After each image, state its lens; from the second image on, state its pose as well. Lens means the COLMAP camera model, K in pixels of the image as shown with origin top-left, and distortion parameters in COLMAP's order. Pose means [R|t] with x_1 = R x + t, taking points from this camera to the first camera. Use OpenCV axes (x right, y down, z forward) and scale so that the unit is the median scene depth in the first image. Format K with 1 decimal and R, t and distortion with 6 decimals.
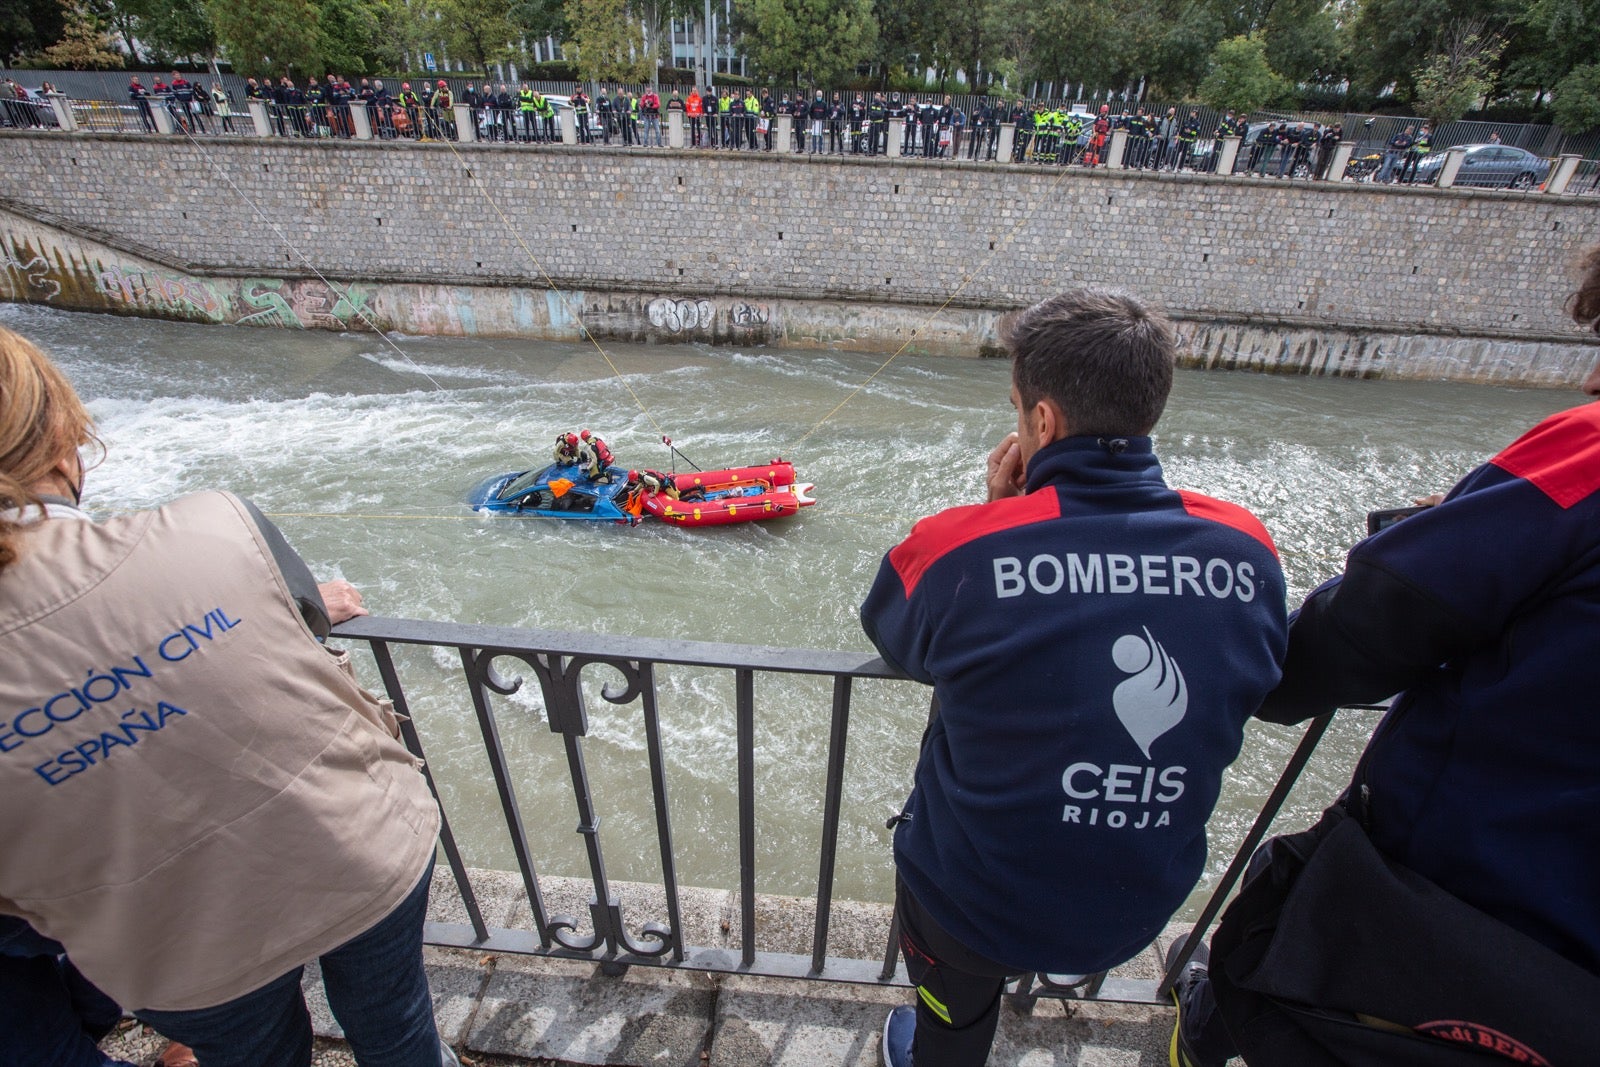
lens RADIAL K [[729.4, 0, 791.1], [0, 729.4, 530.5], [0, 0, 1]] dist [-0.046148, 0.014548]
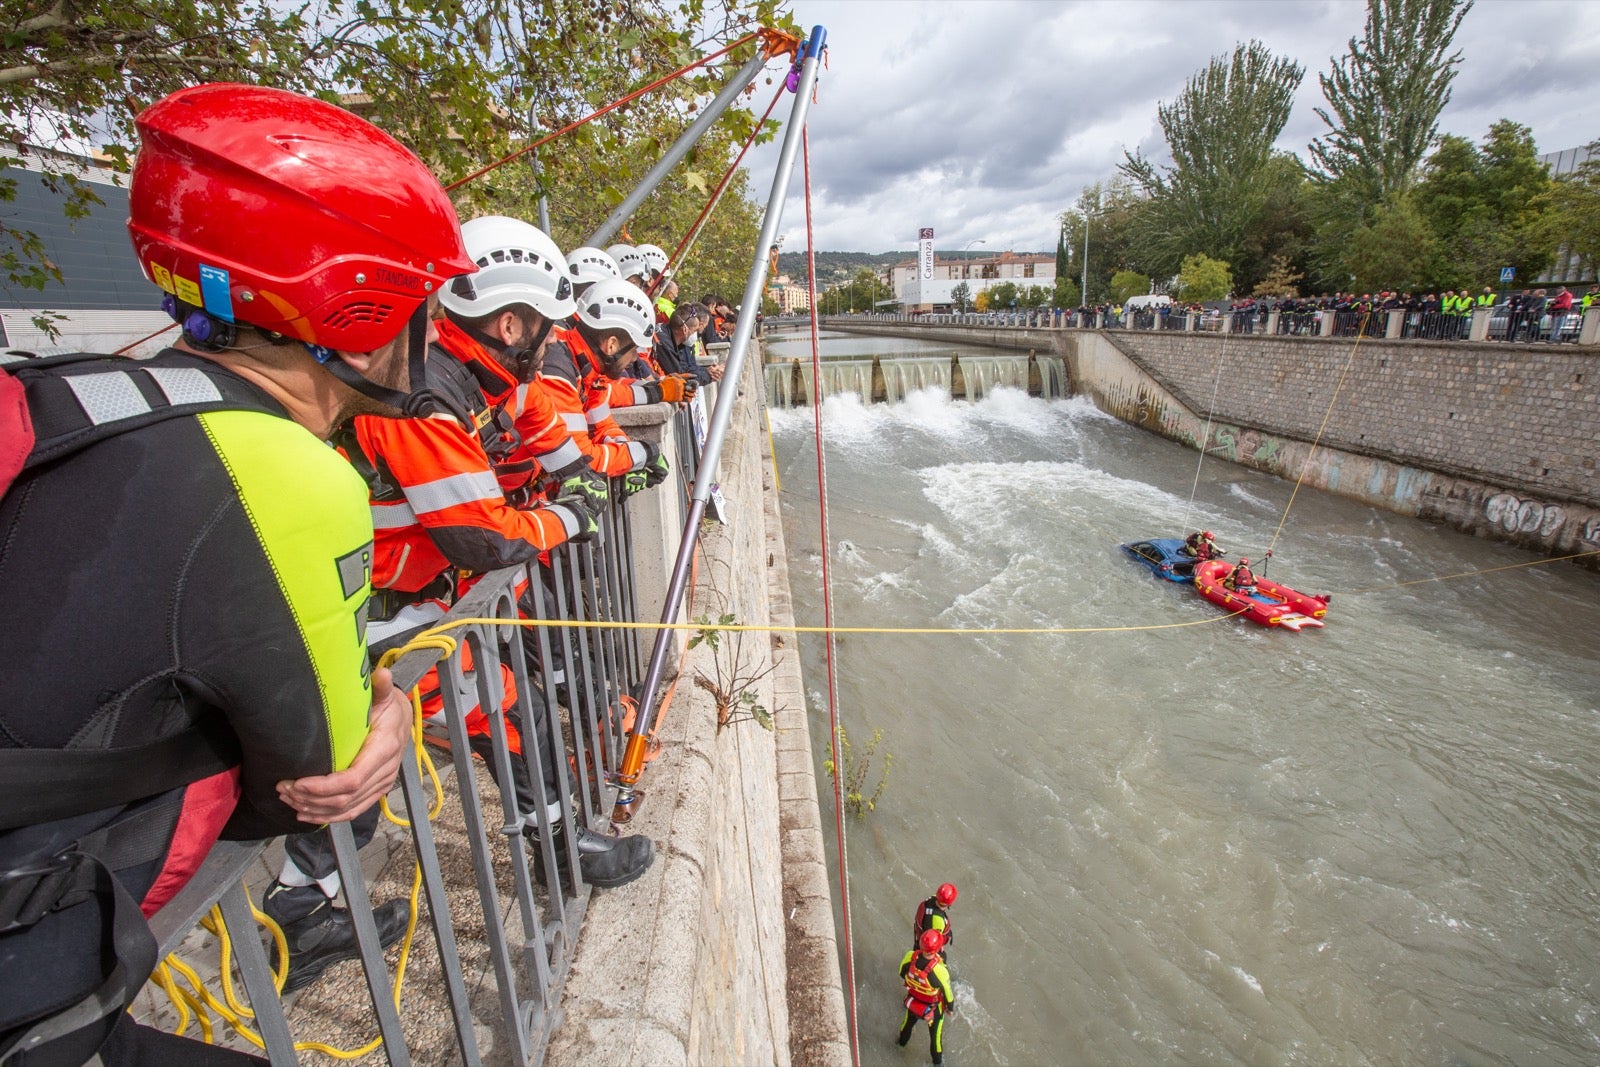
lens RADIAL K [[723.0, 0, 797.4], [0, 723.0, 527.2], [0, 0, 1]] dist [-0.045031, 0.012292]
pose [[0.109826, 0.240641, -0.964381, 0.609876], [-0.487087, 0.858791, 0.158823, 0.017502], [0.866421, 0.452294, 0.211531, 0.042252]]
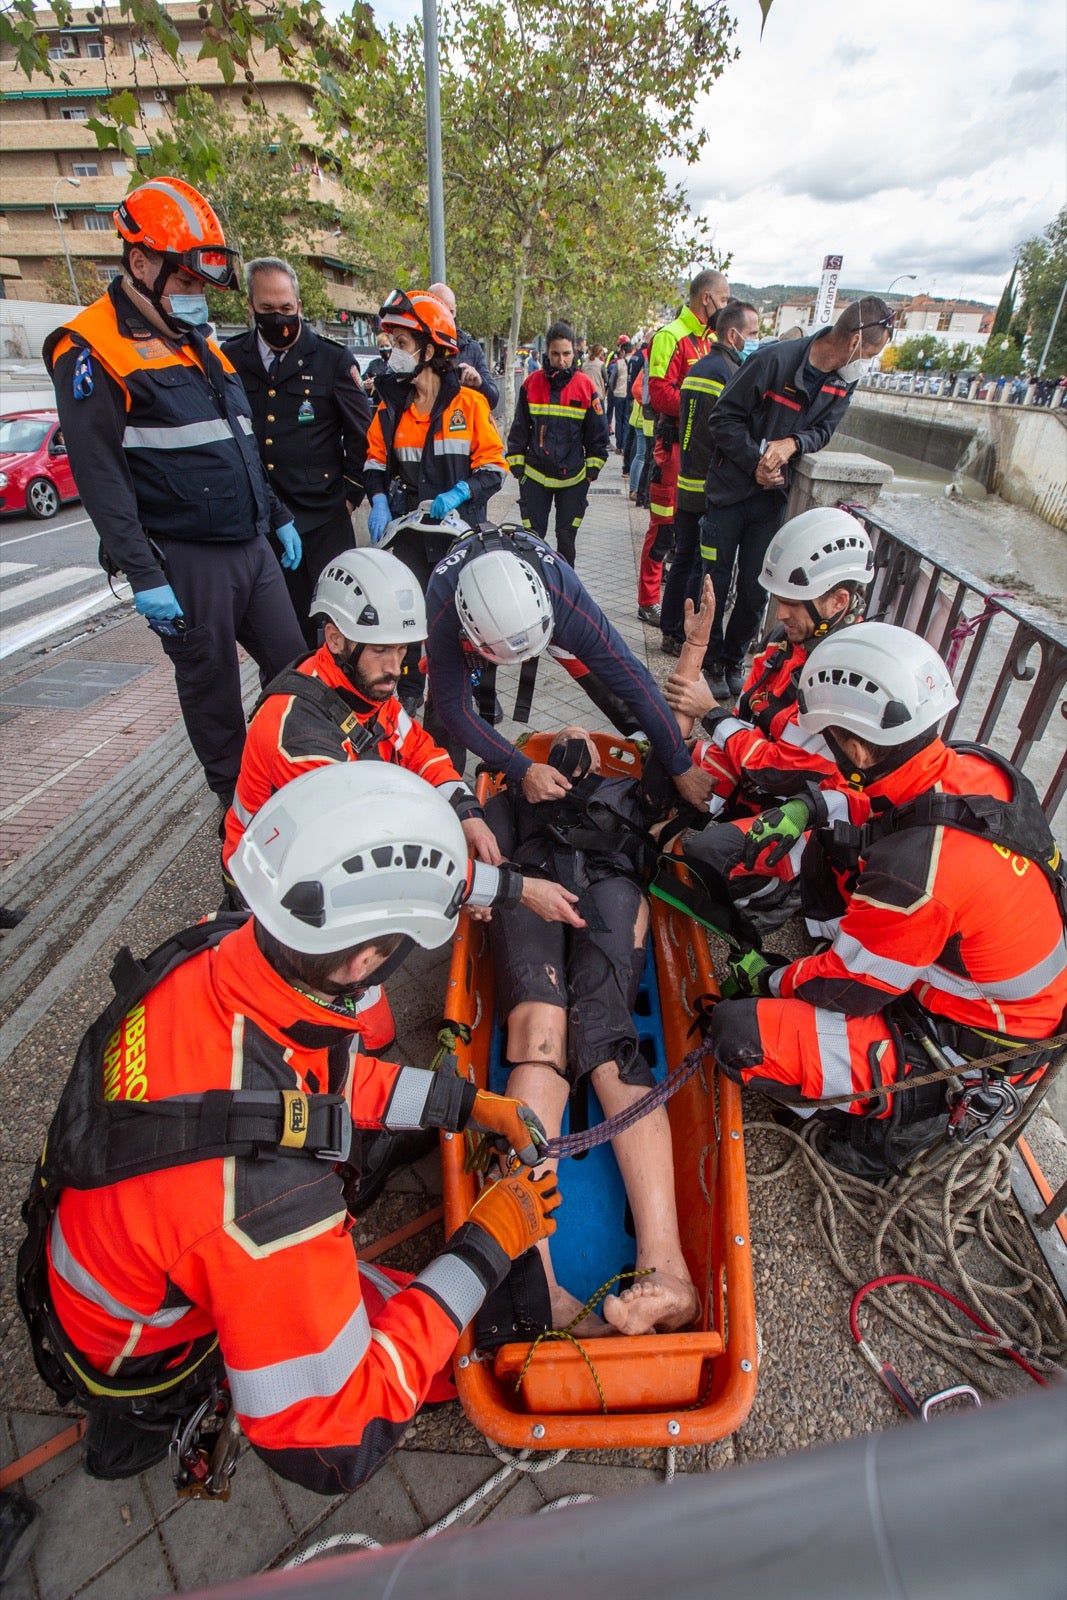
lens RADIAL K [[723.1, 0, 539.5], [0, 723.1, 794.5], [0, 0, 1]] dist [-0.036948, 0.008390]
pose [[-0.025765, 0.493071, -0.869607, 0.480985], [-0.551151, 0.718734, 0.423855, 0.040597], [0.834008, 0.490206, 0.253239, -0.002946]]
